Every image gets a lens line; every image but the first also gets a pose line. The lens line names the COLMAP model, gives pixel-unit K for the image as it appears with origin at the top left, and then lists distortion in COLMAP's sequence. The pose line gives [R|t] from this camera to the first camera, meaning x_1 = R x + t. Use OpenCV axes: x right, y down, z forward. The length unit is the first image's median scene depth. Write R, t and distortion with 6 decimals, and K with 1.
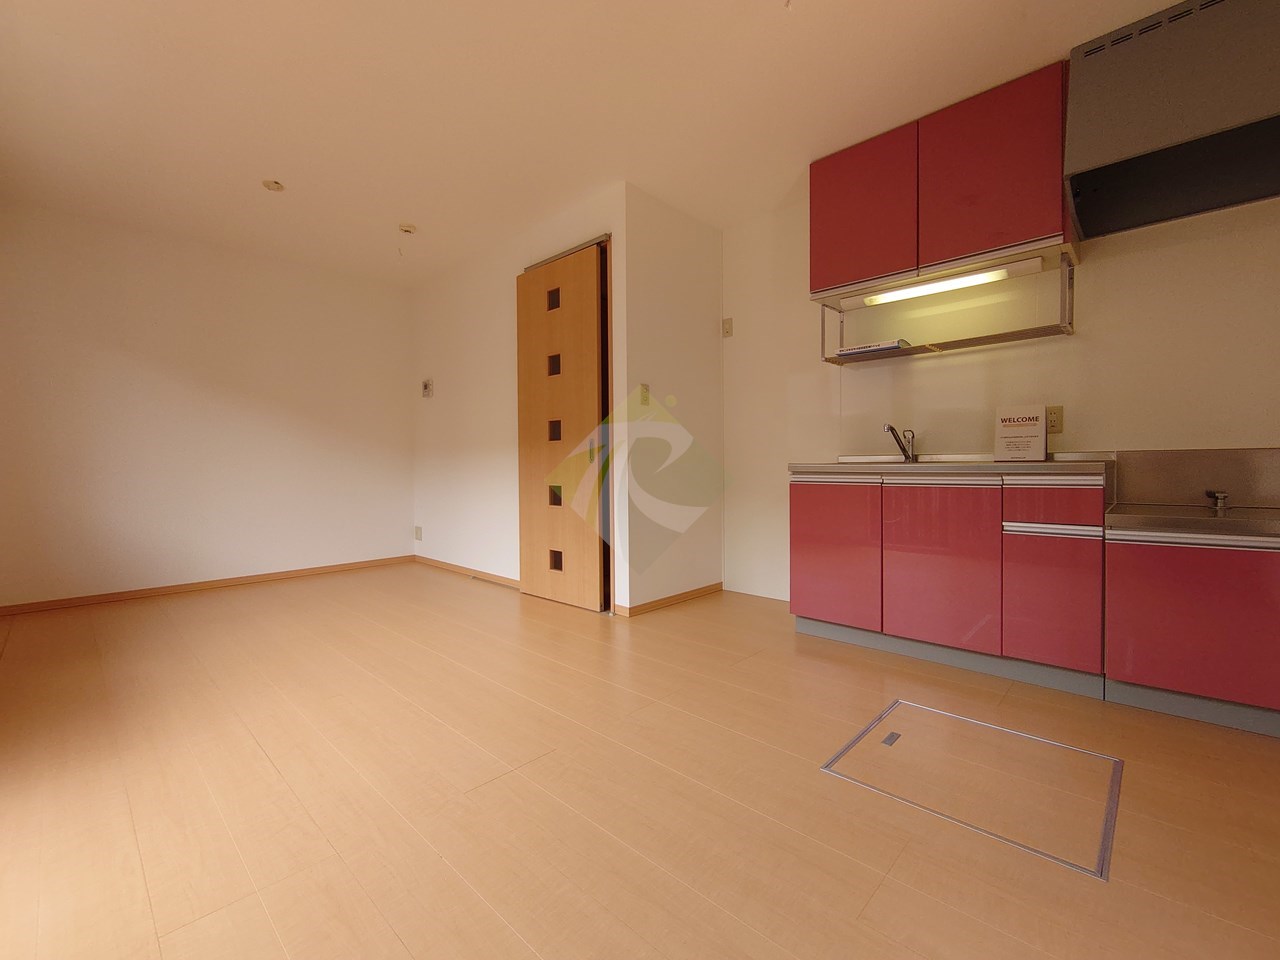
lens RADIAL K [[541.3, 0, 645.8], [0, 541.3, 476.7], [0, 0, 1]] dist [0.001684, -0.000162]
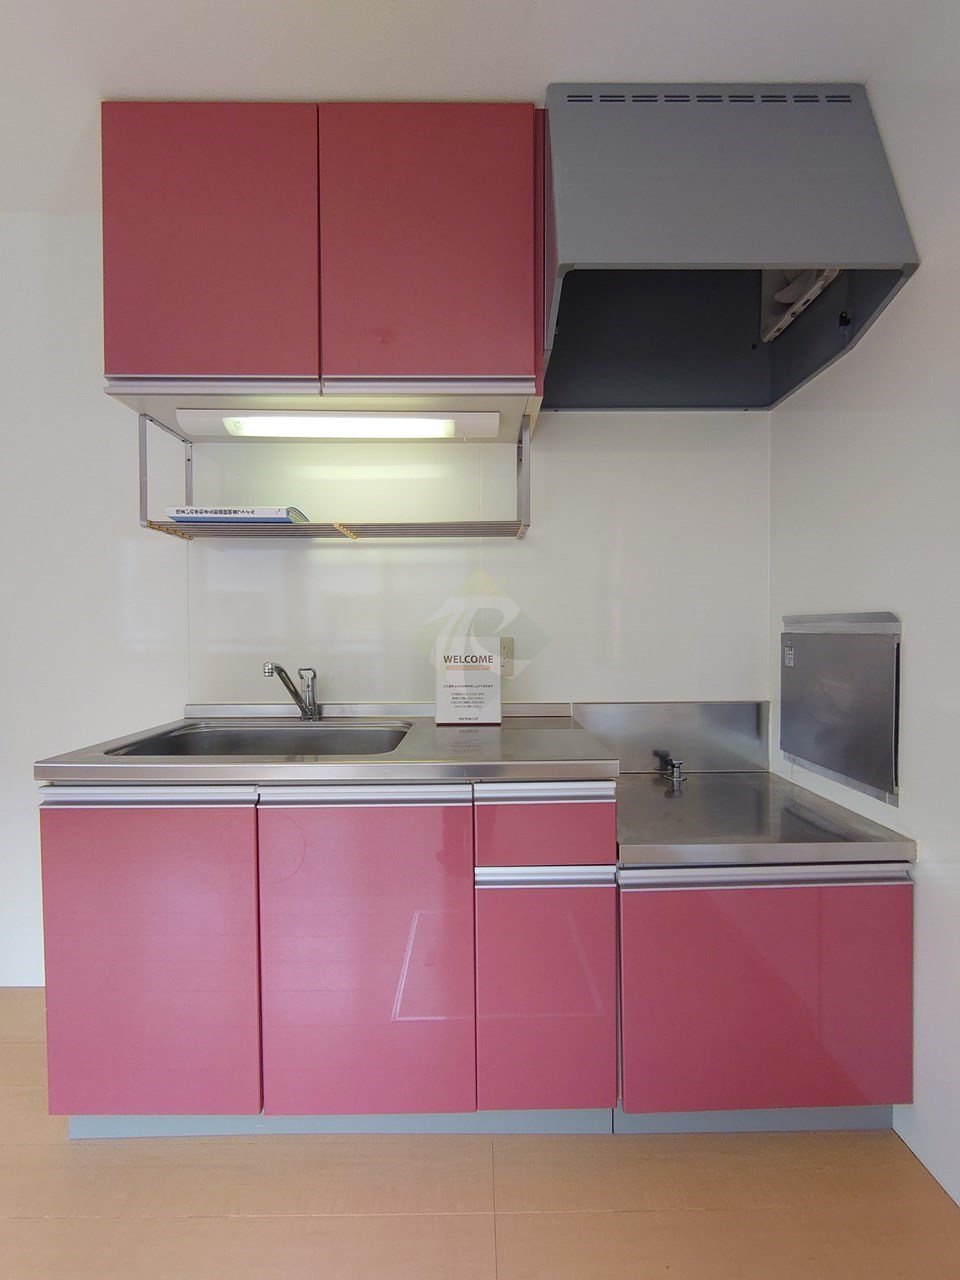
lens RADIAL K [[541.3, 0, 481.5], [0, 541.3, 638.7], [0, 0, 1]] dist [0.001684, -0.000162]
pose [[0.715629, -0.003998, 0.698469, 0.225107], [0.014242, 0.999859, -0.008870, -0.113042], [-0.698335, 0.016295, 0.715585, 0.476659]]
